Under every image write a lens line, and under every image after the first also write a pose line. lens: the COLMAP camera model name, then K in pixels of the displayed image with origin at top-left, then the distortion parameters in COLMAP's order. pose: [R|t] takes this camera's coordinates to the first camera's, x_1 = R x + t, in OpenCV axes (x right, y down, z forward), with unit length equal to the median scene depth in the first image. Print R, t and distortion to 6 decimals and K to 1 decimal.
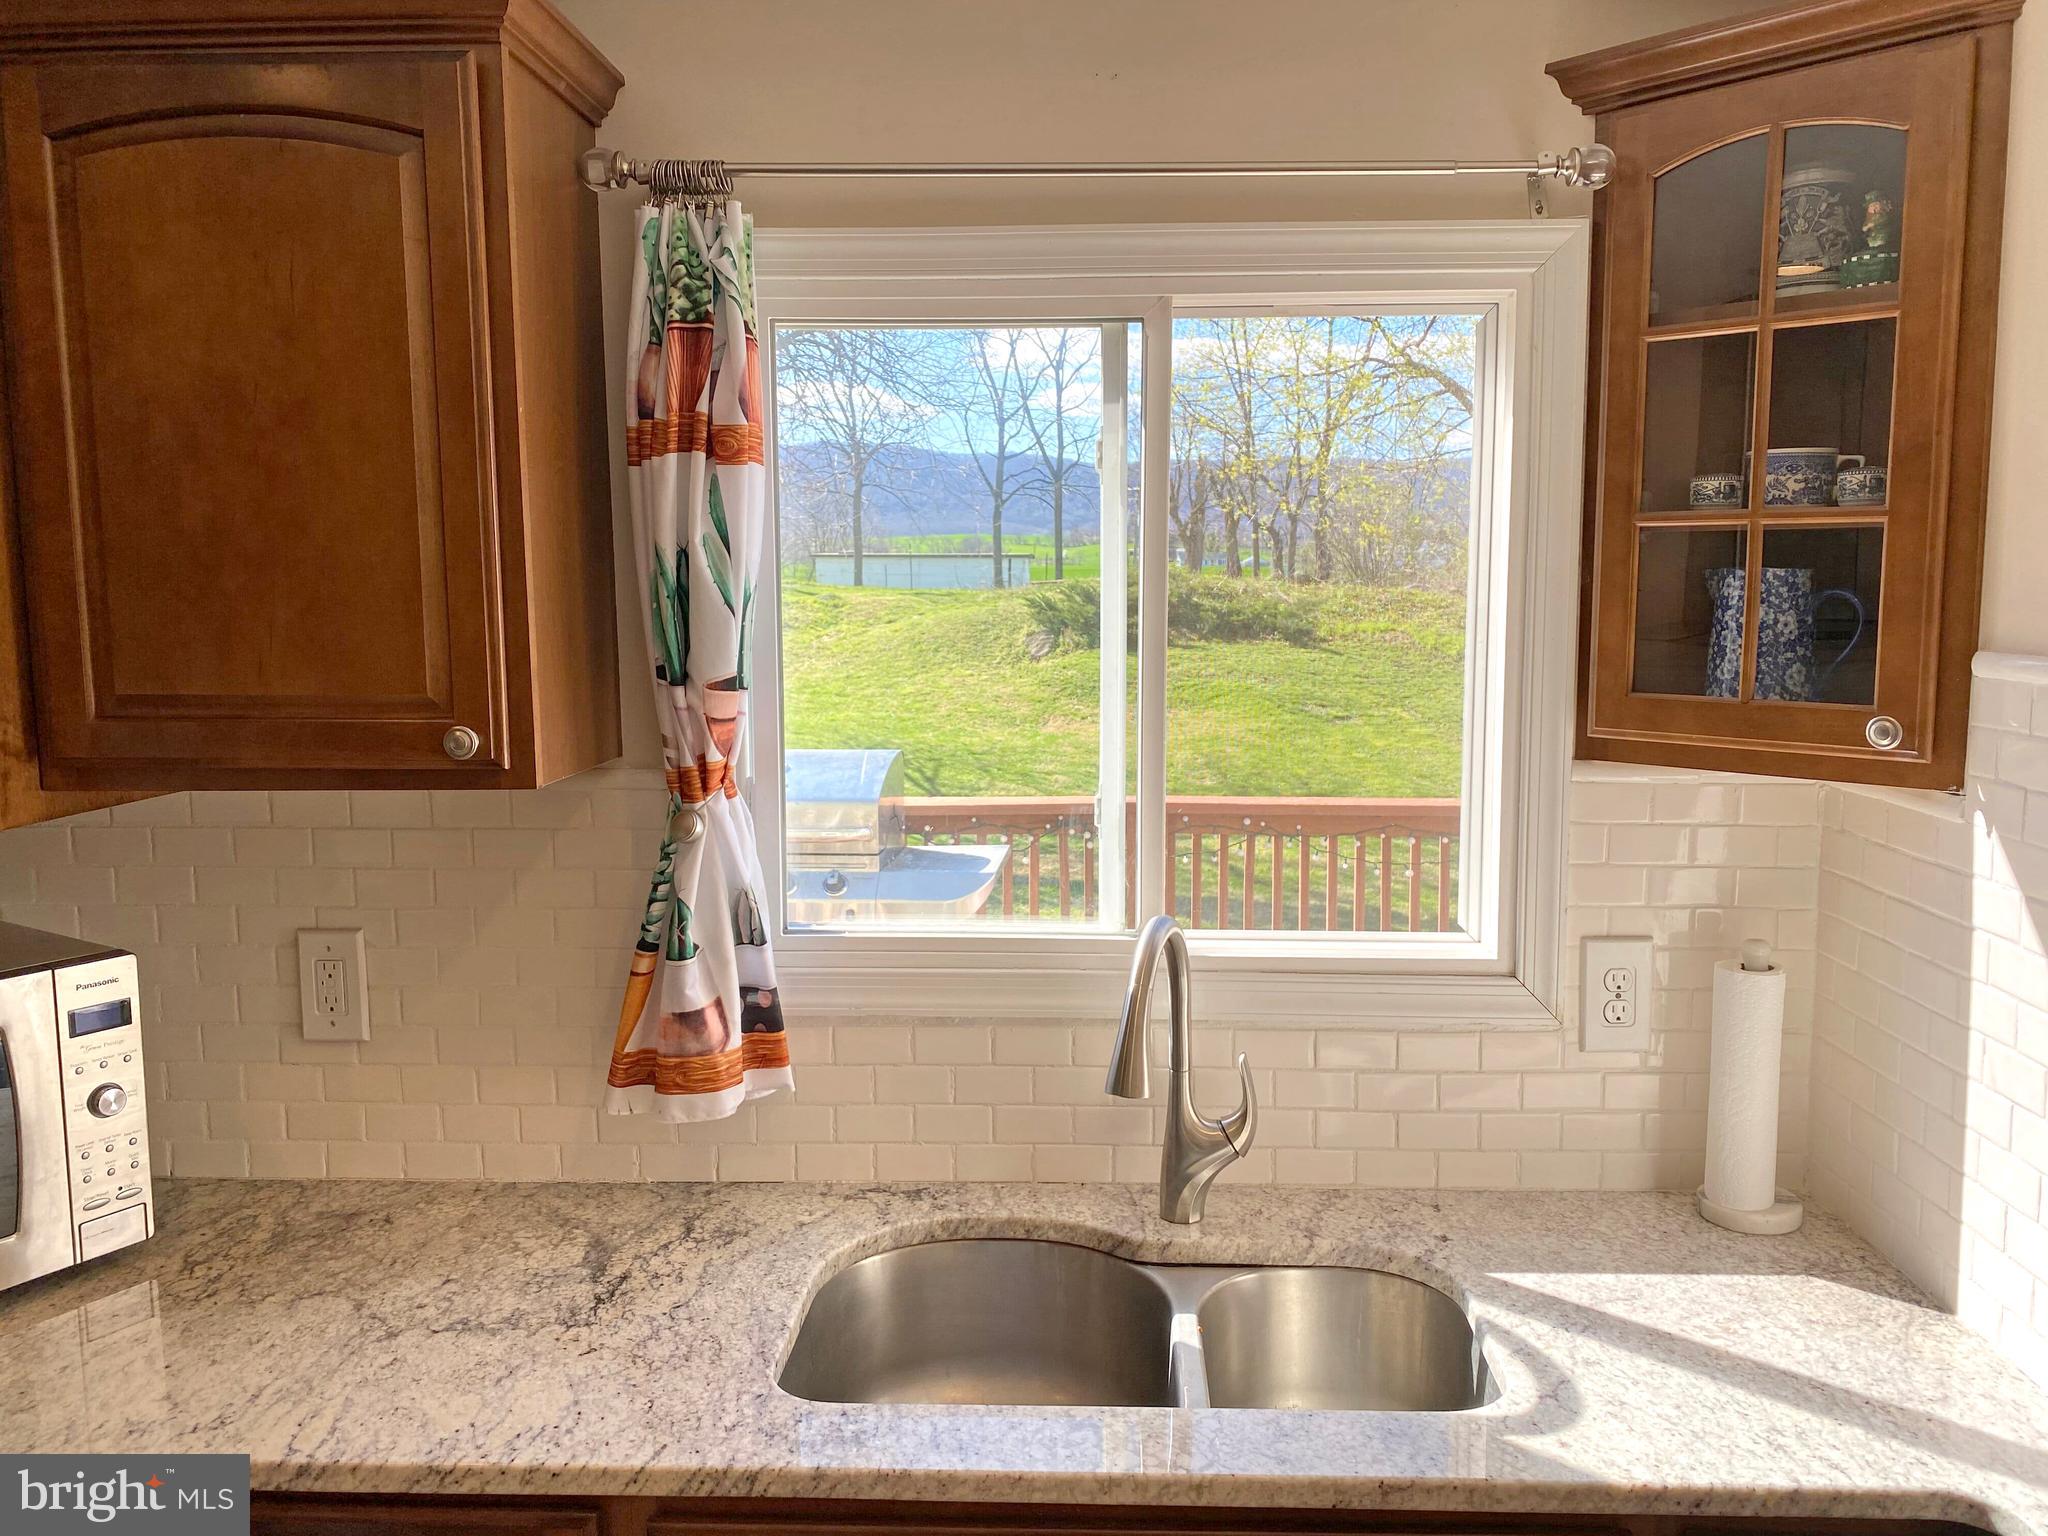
lens RADIAL K [[1570.0, 0, 1024.0], [0, 1570.0, 768.0], [0, 0, 1]] dist [0.091413, -0.092520]
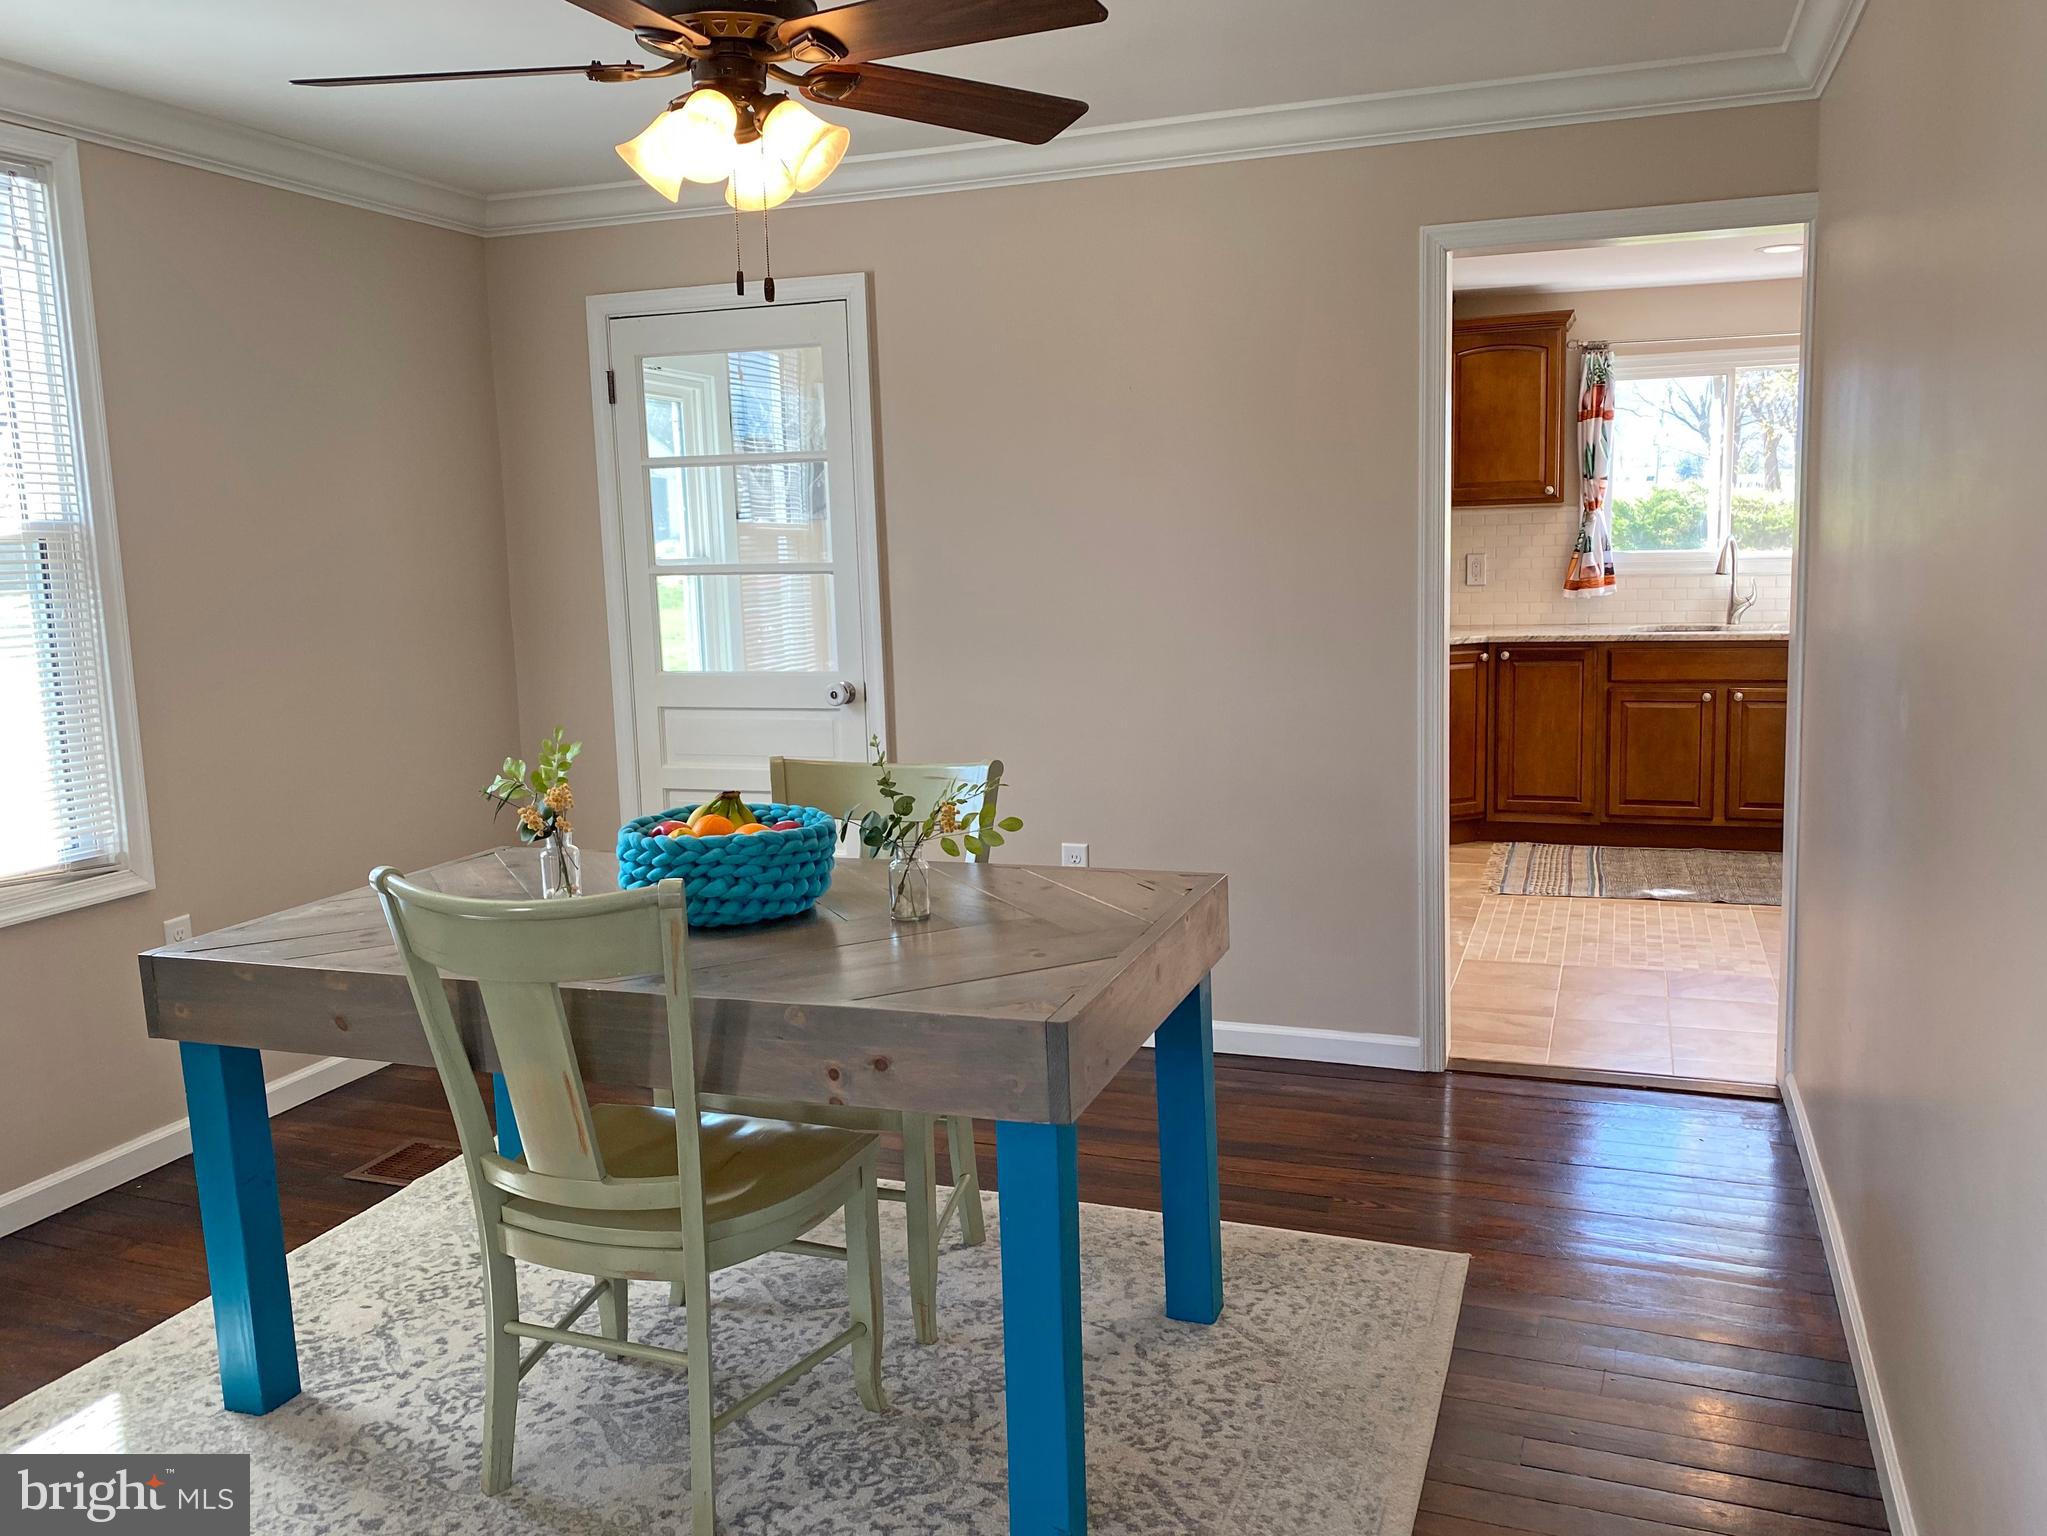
lens RADIAL K [[1607.7, 0, 1024.3], [0, 1607.7, 752.4], [0, 0, 1]] dist [0.041353, -0.037196]
pose [[0.955637, 0.016059, -0.294110, -0.375515], [-0.008696, 0.999616, 0.026328, 0.526299], [0.294420, -0.022602, 0.955409, -3.209587]]
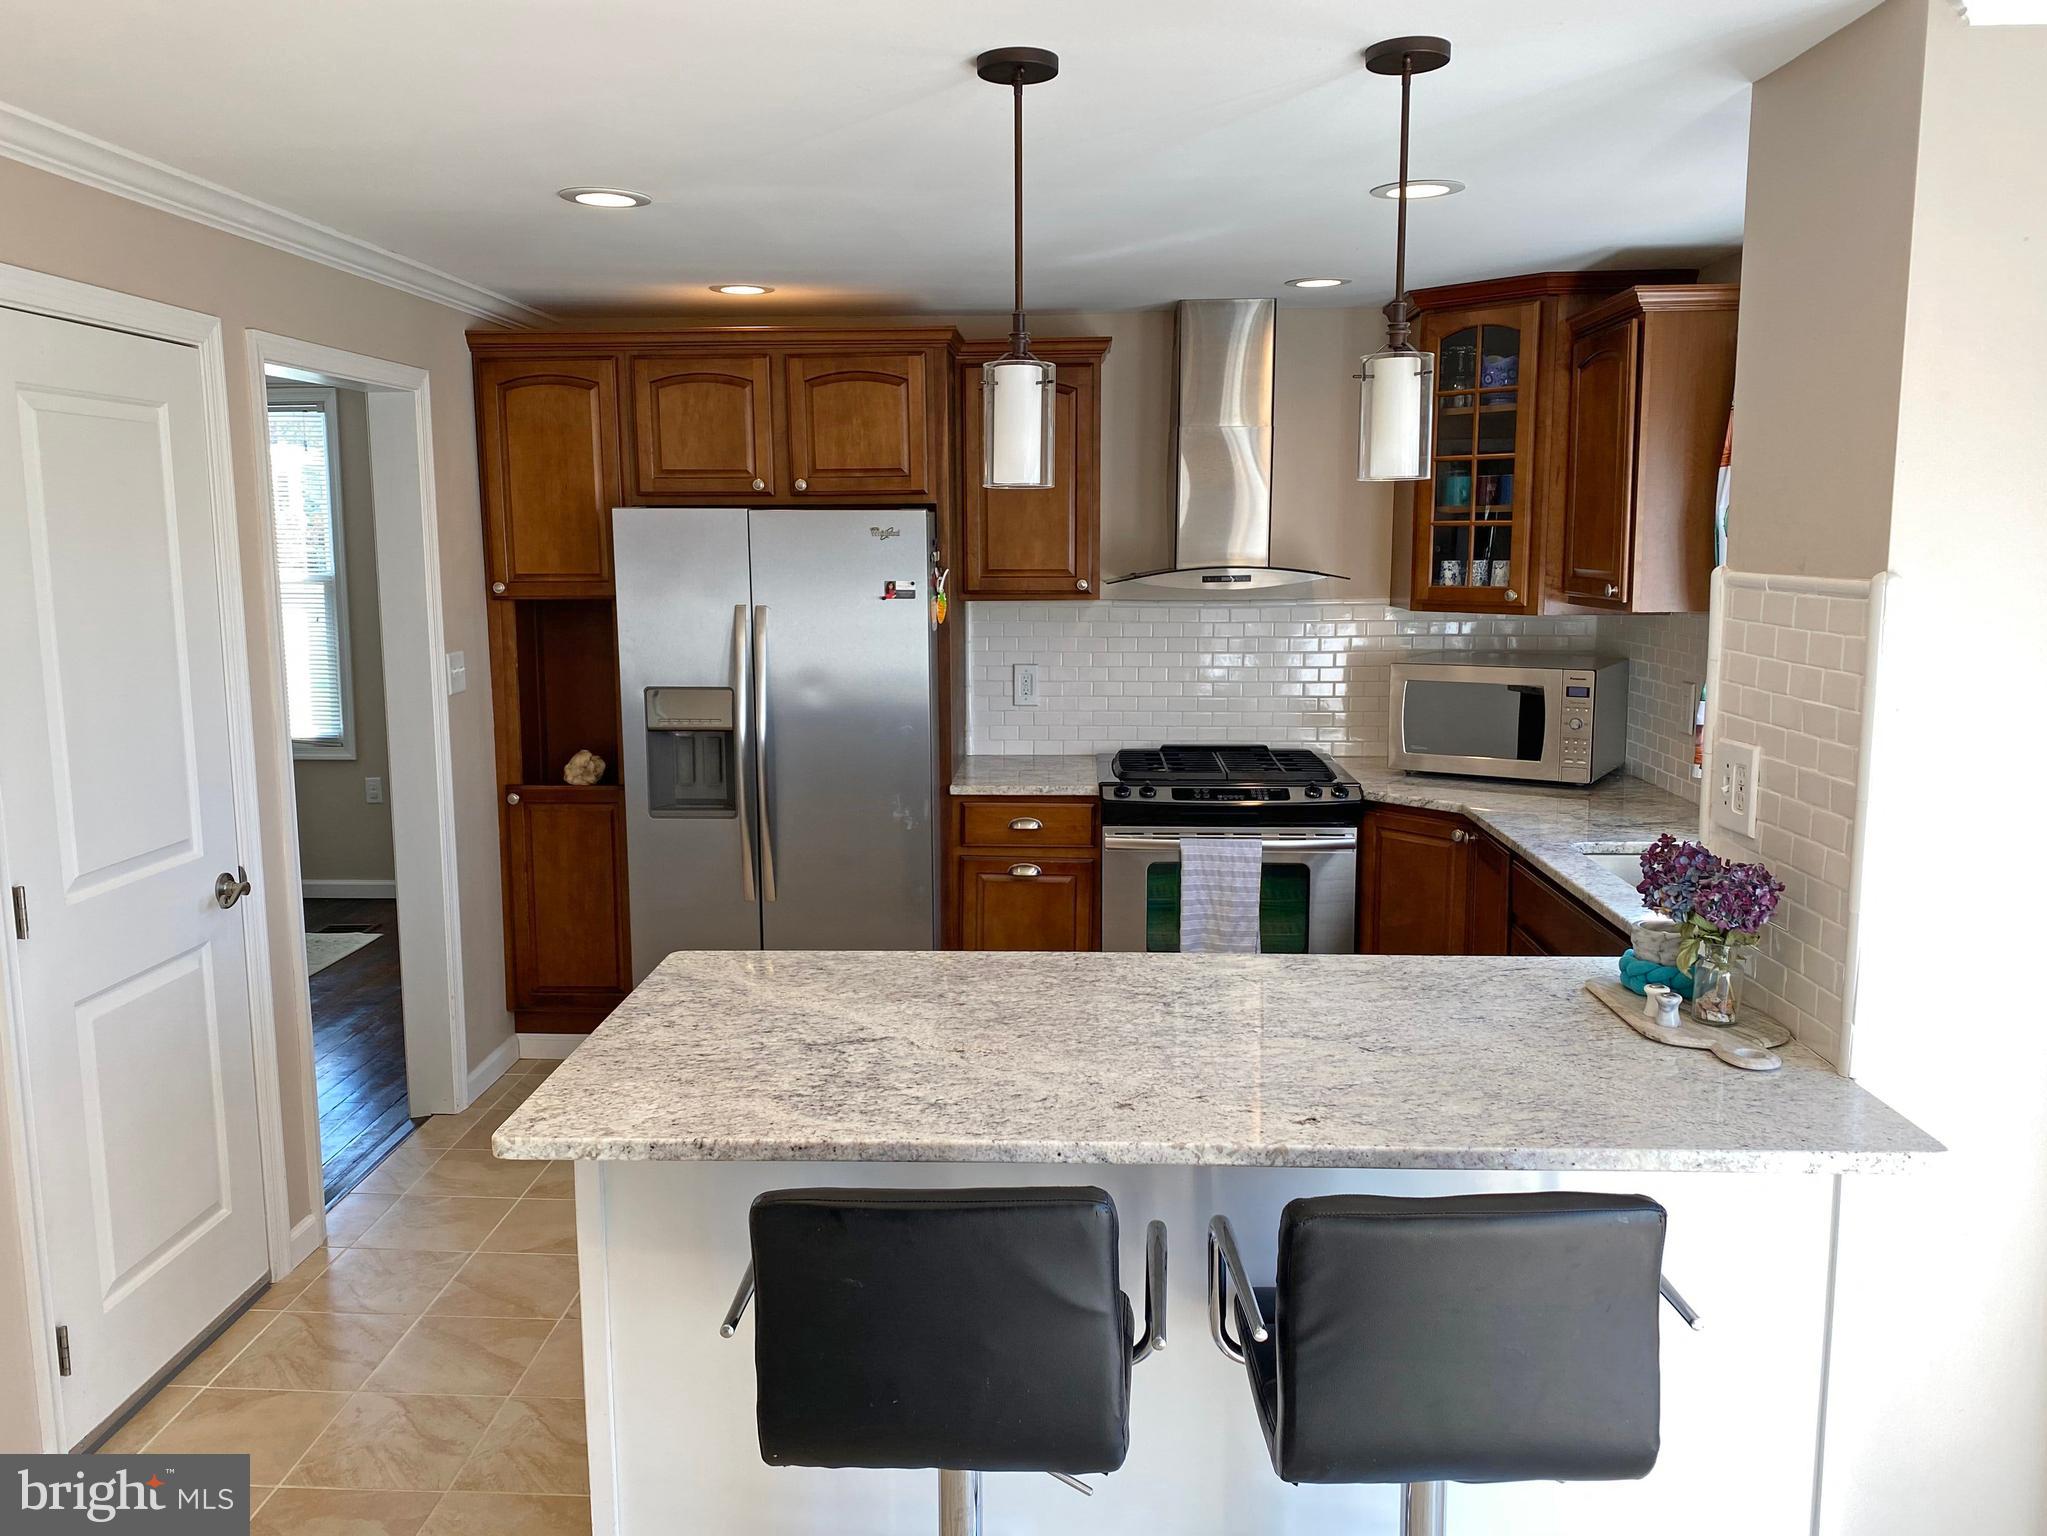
lens RADIAL K [[1562.8, 0, 1002.3], [0, 1562.8, 762.0], [0, 0, 1]] dist [0.192905, -0.523307]
pose [[0.009517, 0.151194, -0.988458, 1.991377], [-0.109840, 0.982679, 0.149252, -0.017836], [0.993904, 0.107152, 0.025959, -0.002660]]
